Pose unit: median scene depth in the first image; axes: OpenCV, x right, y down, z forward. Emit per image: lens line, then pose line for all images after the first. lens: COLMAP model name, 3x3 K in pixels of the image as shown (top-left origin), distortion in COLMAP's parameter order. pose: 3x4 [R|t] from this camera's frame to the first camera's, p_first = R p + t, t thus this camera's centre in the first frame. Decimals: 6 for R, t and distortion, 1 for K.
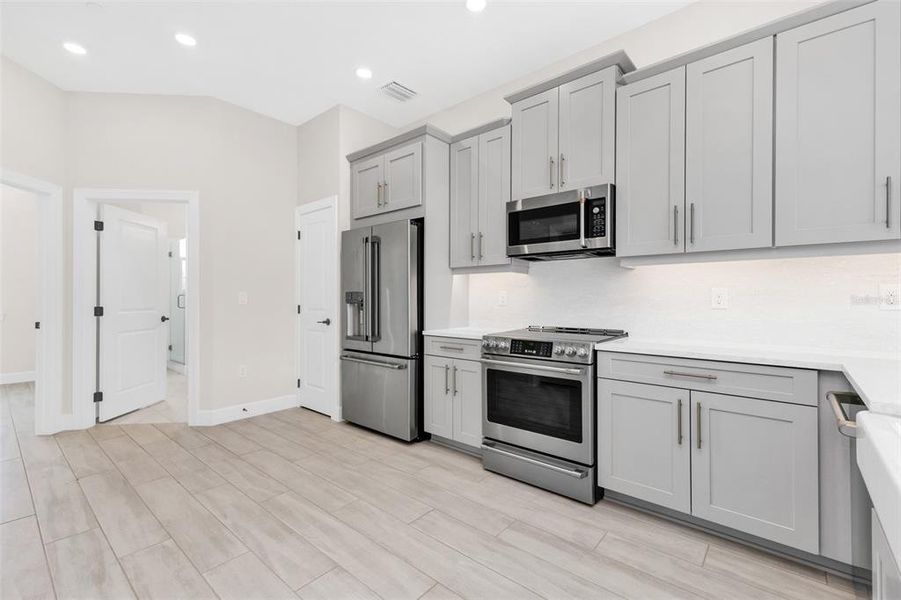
lens RADIAL K [[399.8, 0, 453.3], [0, 399.8, 298.6], [0, 0, 1]] dist [0.015217, -0.003008]
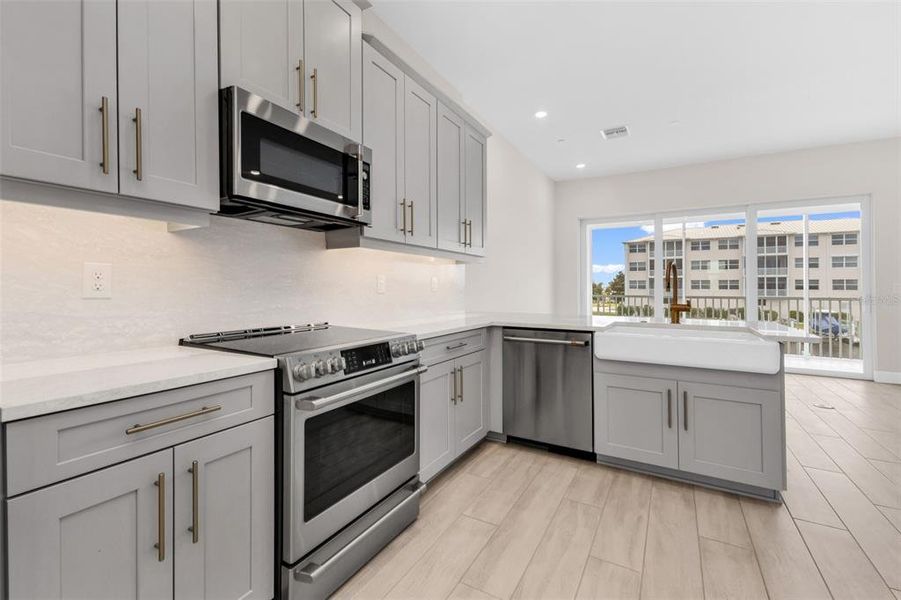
lens RADIAL K [[399.8, 0, 446.8], [0, 399.8, 286.7], [0, 0, 1]] dist [0.015217, -0.003008]
pose [[-0.193894, 0.002861, 0.981018, -0.418767], [0.000010, 0.999996, -0.002915, 0.008503], [-0.981022, -0.000555, -0.193893, 0.869273]]
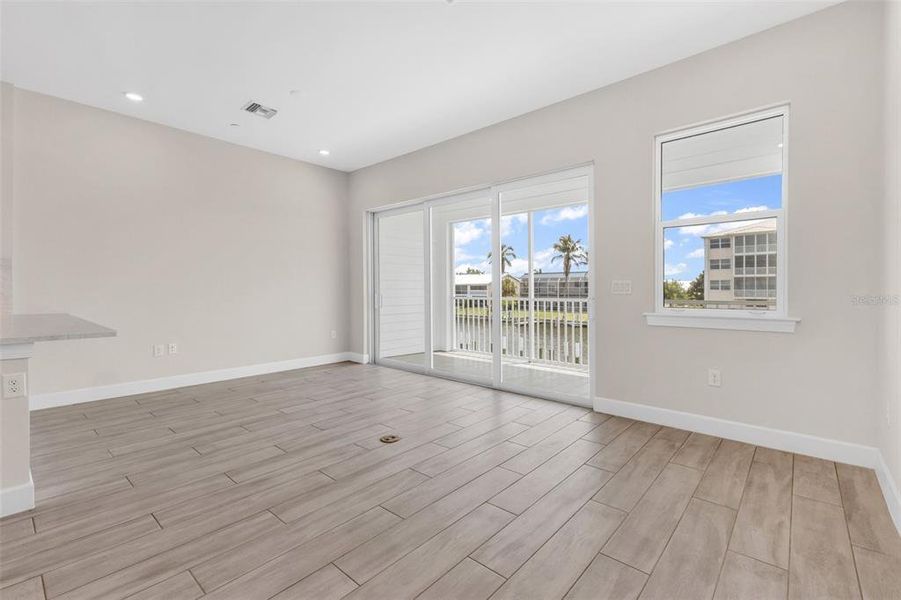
lens RADIAL K [[399.8, 0, 458.3], [0, 399.8, 294.1], [0, 0, 1]] dist [0.015217, -0.003008]
pose [[0.013712, -0.014693, 0.999798, -0.368365], [-0.000259, 0.999892, 0.014698, 0.002736], [-0.999906, -0.000460, 0.013707, -0.879780]]
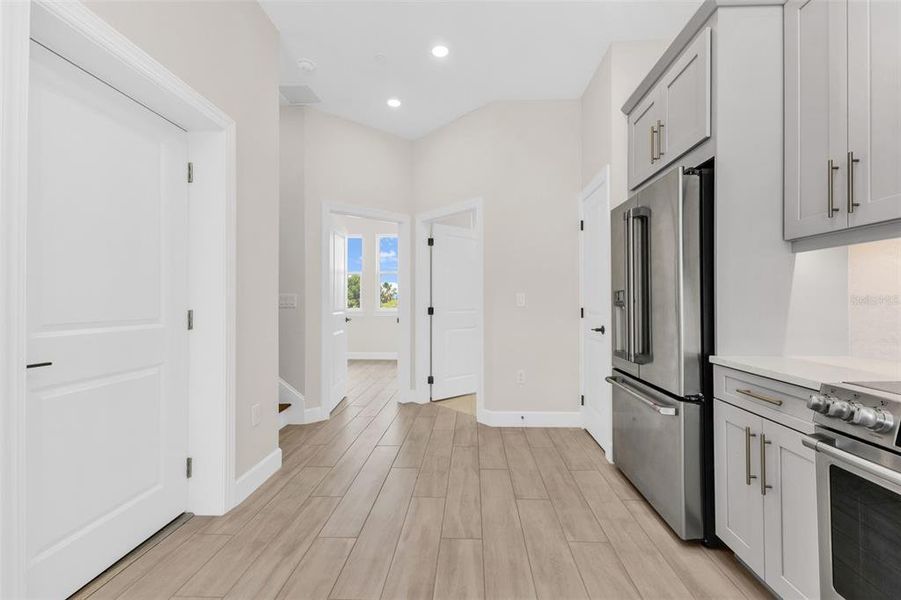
lens RADIAL K [[399.8, 0, 451.2], [0, 399.8, 298.0], [0, 0, 1]] dist [0.015217, -0.003008]
pose [[0.612696, -0.007904, -0.790279, 0.168989], [0.002672, 0.999965, -0.007930, 0.002348], [0.790314, 0.002746, 0.612696, 0.396443]]
